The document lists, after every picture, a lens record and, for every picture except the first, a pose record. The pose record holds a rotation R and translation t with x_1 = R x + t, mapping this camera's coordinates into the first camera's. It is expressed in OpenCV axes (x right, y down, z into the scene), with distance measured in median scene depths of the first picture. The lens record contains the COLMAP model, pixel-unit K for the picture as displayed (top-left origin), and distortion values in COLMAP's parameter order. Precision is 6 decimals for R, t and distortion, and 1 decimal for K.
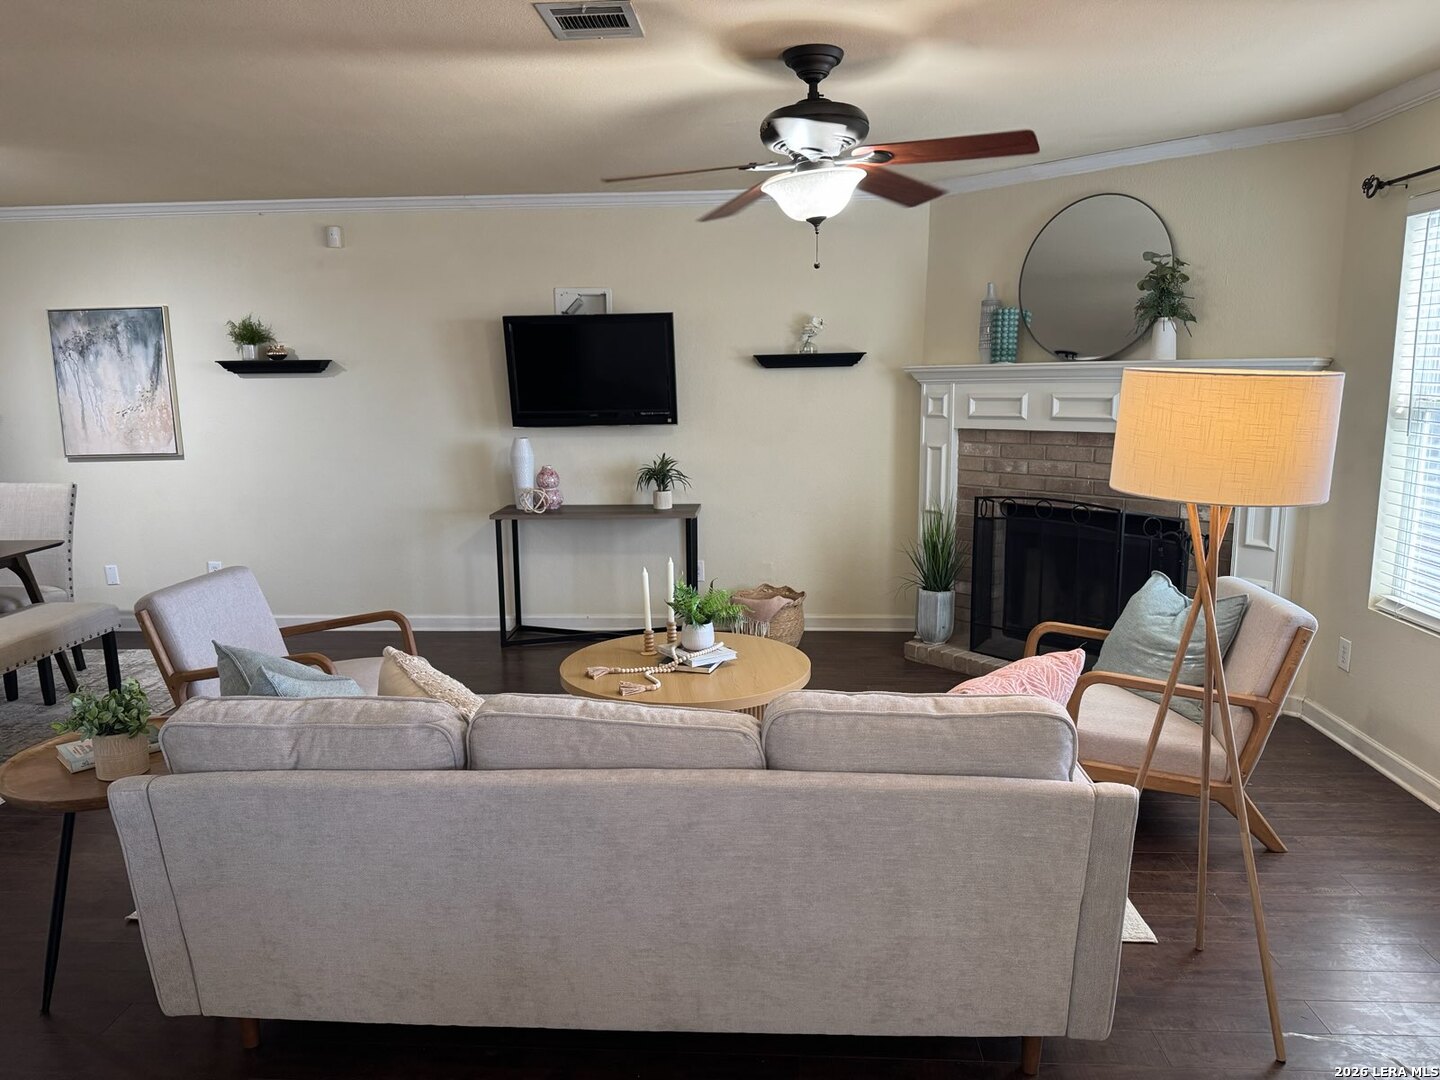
lens RADIAL K [[1006.0, 0, 715.2], [0, 1006.0, 540.5], [0, 0, 1]] dist [0.100506, -0.147553]
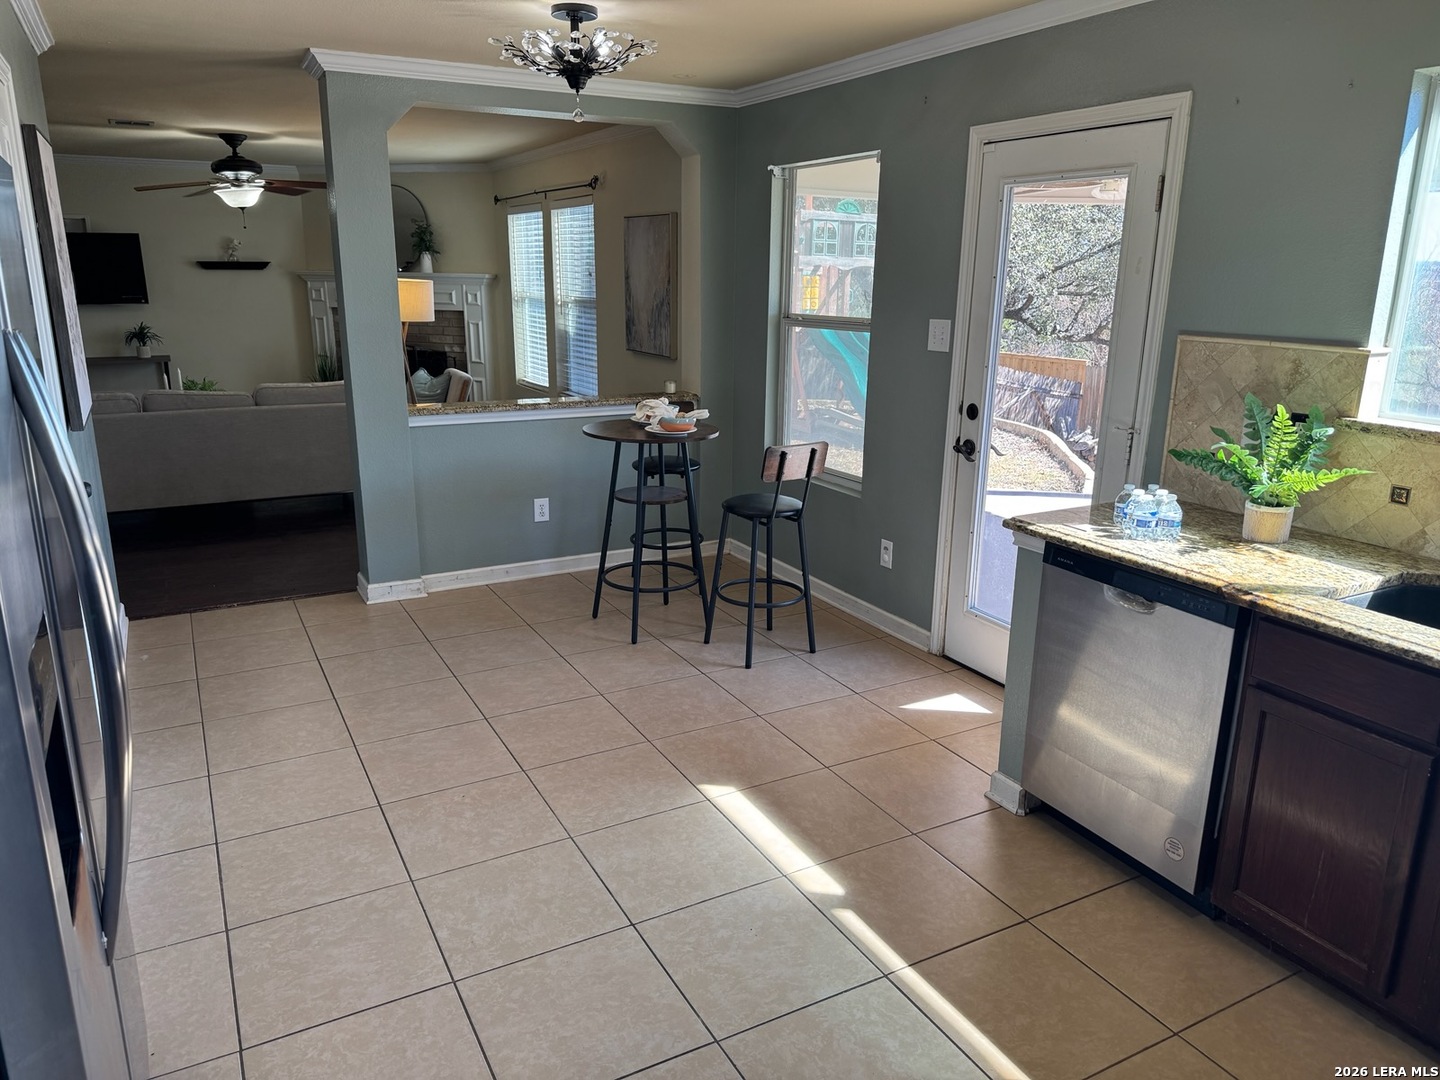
lens RADIAL K [[1006.0, 0, 715.2], [0, 1006.0, 540.5], [0, 0, 1]] dist [0.100506, -0.147553]
pose [[0.853041, -0.113474, 0.509357, -0.144166], [0.065410, 0.991624, 0.111367, 0.138757], [-0.517728, -0.061683, 0.853319, -0.899320]]
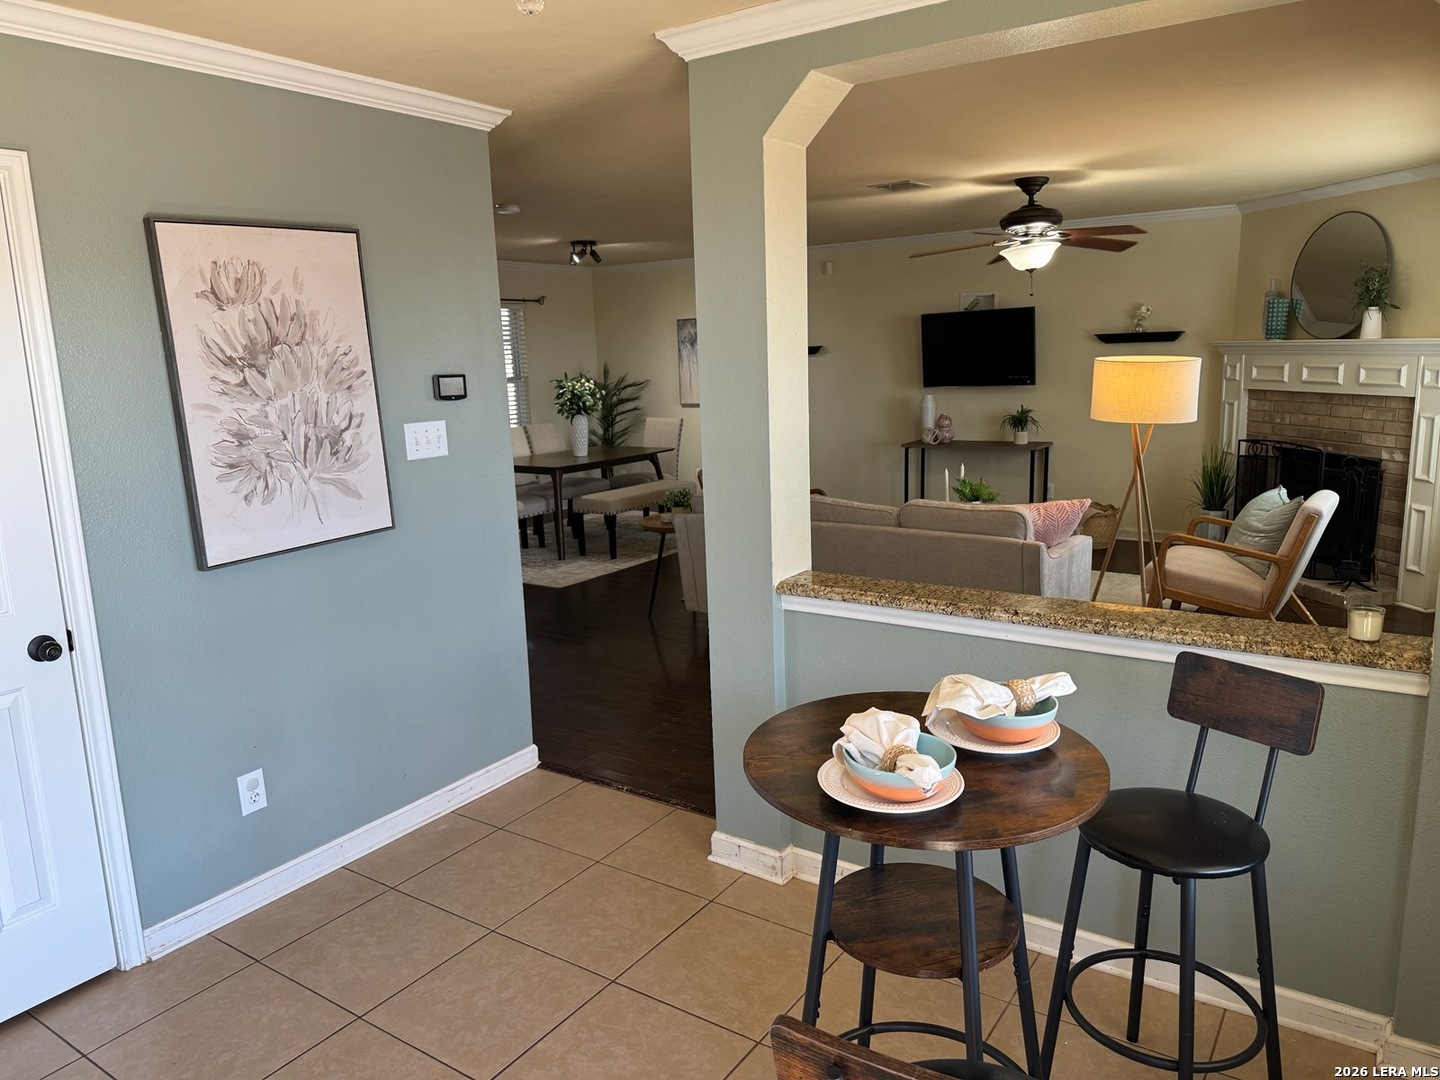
lens RADIAL K [[1006.0, 0, 715.2], [0, 1006.0, 540.5], [0, 0, 1]] dist [0.100506, -0.147553]
pose [[0.854711, 0.083291, -0.512379, 0.337873], [-0.065068, 0.996449, 0.053438, 0.057227], [0.515011, -0.012335, 0.857095, -0.477763]]
